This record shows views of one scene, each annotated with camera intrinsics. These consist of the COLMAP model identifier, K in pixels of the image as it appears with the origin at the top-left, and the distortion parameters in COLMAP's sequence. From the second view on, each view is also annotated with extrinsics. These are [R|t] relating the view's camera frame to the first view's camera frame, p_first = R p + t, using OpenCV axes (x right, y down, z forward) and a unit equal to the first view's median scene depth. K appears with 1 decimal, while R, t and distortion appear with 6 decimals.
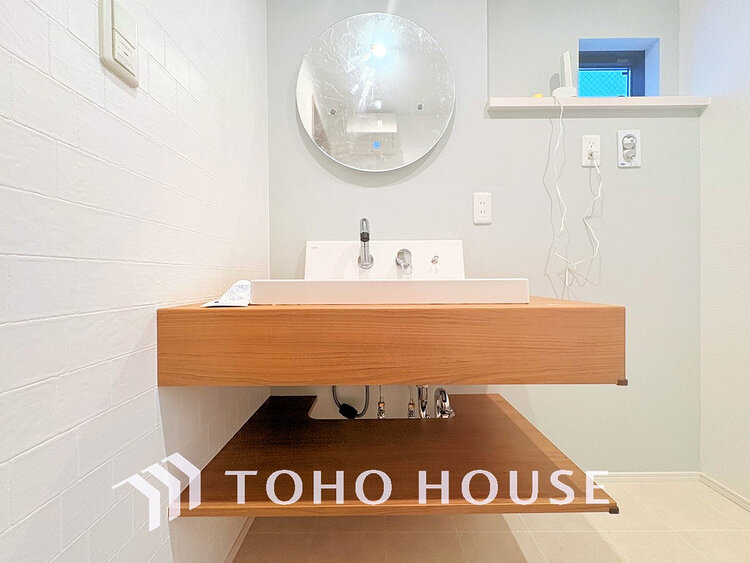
lens RADIAL K [[298.2, 0, 376.7], [0, 298.2, 281.9], [0, 0, 1]] dist [0.001543, 0.000223]
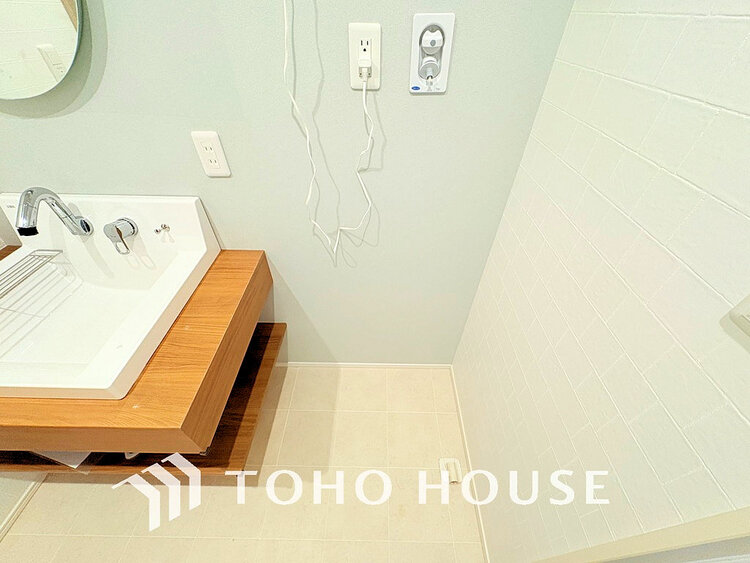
lens RADIAL K [[298.2, 0, 375.1], [0, 298.2, 282.1], [0, 0, 1]] dist [0.001543, 0.000223]
pose [[0.999713, 0.023519, 0.004589, 0.745282], [-0.020494, 0.739988, 0.672308, -0.507258], [0.012417, -0.672209, 0.740257, 0.280151]]
